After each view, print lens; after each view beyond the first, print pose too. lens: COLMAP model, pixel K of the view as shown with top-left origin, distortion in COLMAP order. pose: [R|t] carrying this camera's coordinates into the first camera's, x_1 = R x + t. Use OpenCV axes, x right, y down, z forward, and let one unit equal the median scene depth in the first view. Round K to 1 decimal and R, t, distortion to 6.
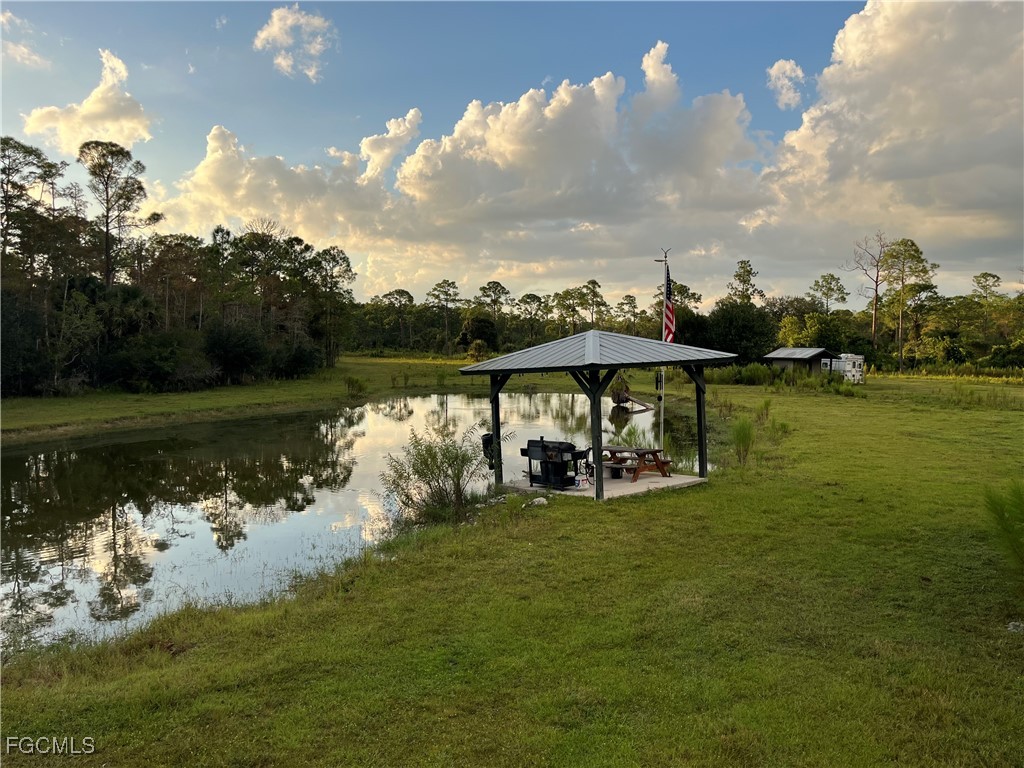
lens RADIAL K [[710.8, 0, 512.0], [0, 710.8, 384.0], [0, 0, 1]] dist [0.000590, 0.018876]
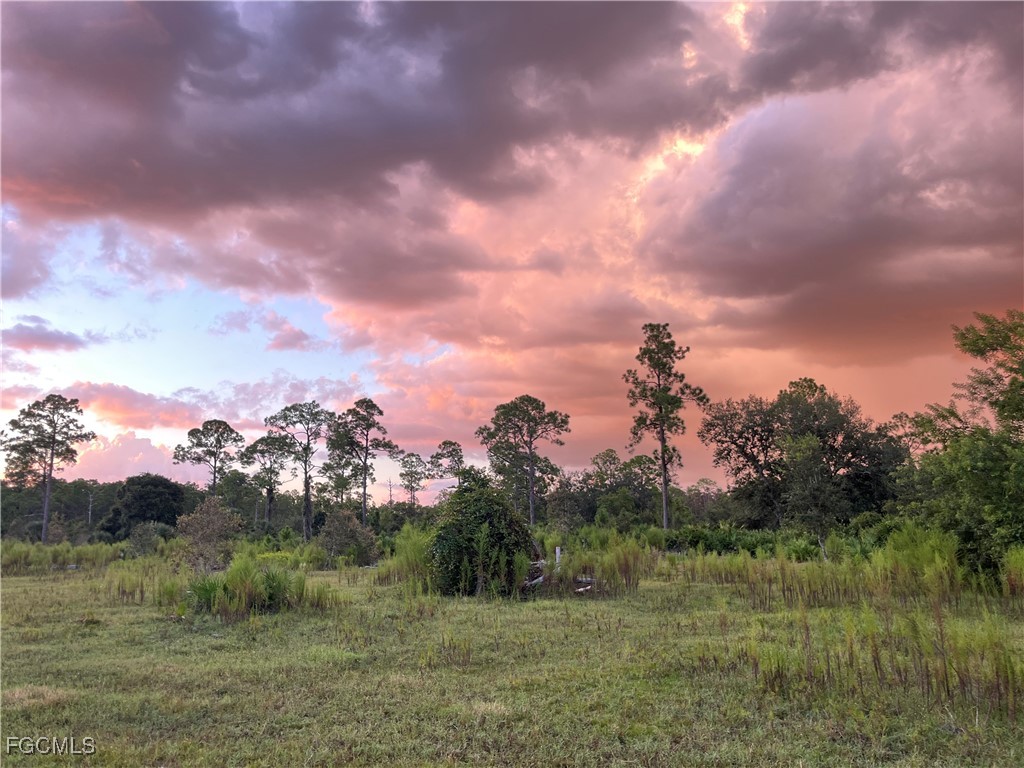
lens RADIAL K [[710.8, 0, 512.0], [0, 710.8, 384.0], [0, 0, 1]] dist [0.000590, 0.018876]
pose [[0.985300, 0.015380, 0.170138, 0.161239], [0.030490, 0.964116, -0.263723, -0.021481], [-0.168089, 0.265034, 0.949475, 0.599328]]
